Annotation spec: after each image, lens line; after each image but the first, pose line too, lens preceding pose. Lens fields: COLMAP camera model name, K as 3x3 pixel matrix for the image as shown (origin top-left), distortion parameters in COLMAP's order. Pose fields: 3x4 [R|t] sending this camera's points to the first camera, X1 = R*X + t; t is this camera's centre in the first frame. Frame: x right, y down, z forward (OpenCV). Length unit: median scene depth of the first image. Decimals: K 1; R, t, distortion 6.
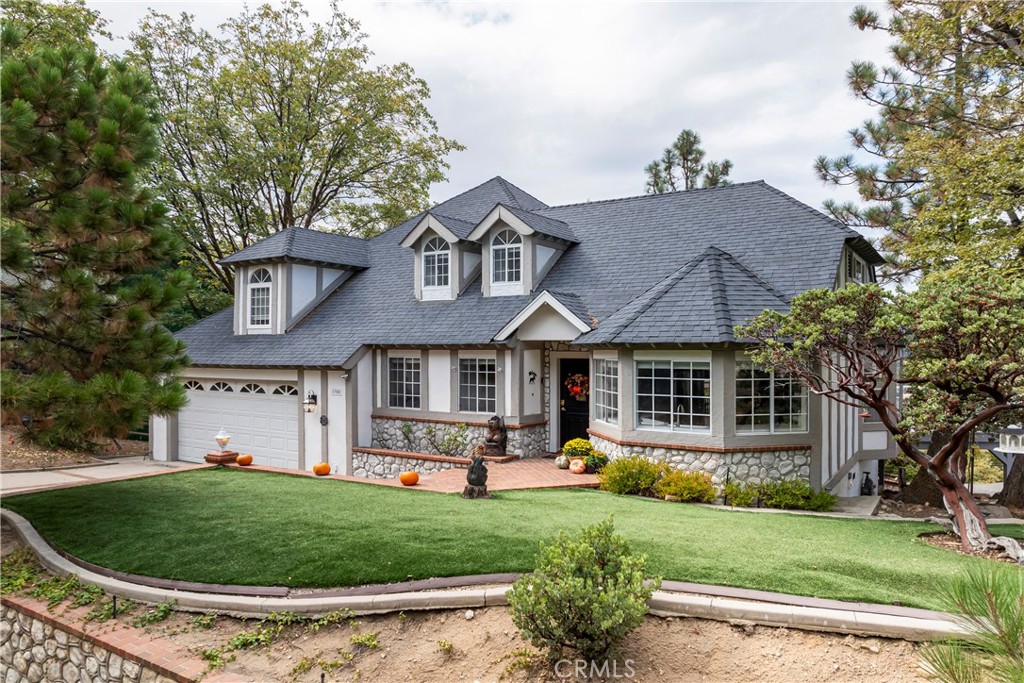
lens RADIAL K [[716.2, 0, 536.2], [0, 716.2, 345.4], [0, 0, 1]] dist [-0.015705, -0.000900]
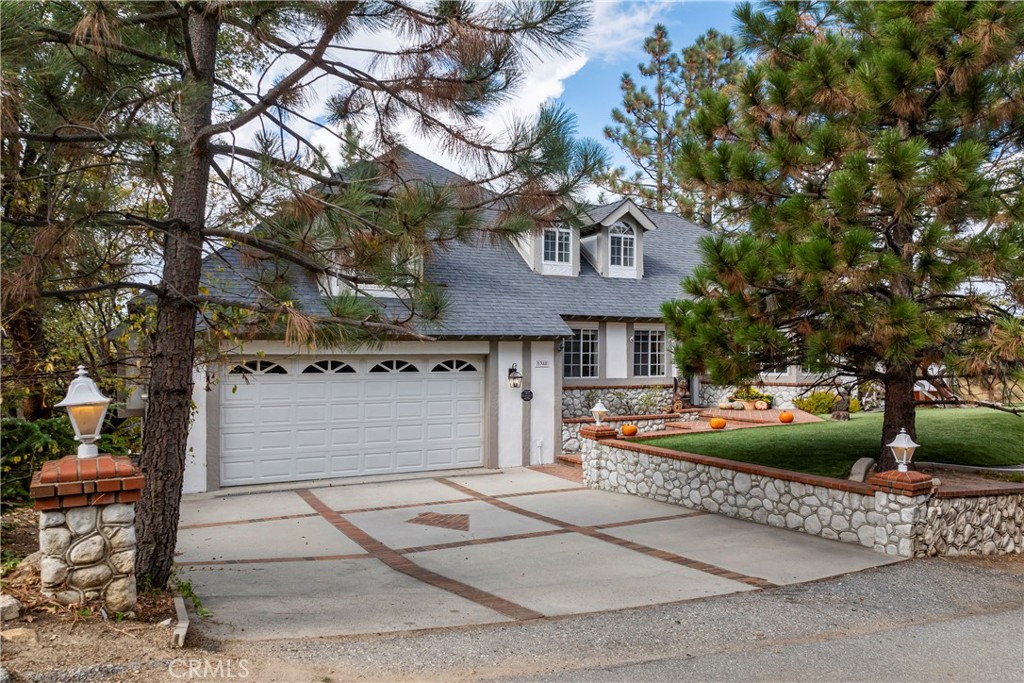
lens RADIAL K [[696.0, 0, 512.0], [0, 696.0, 341.5], [0, 0, 1]] dist [0.000415, 0.000986]
pose [[0.524291, 0.006275, 0.851516, -1.155253], [-0.006036, 0.999975, -0.003653, 0.041749], [-0.851518, -0.003225, 0.524316, 0.585535]]
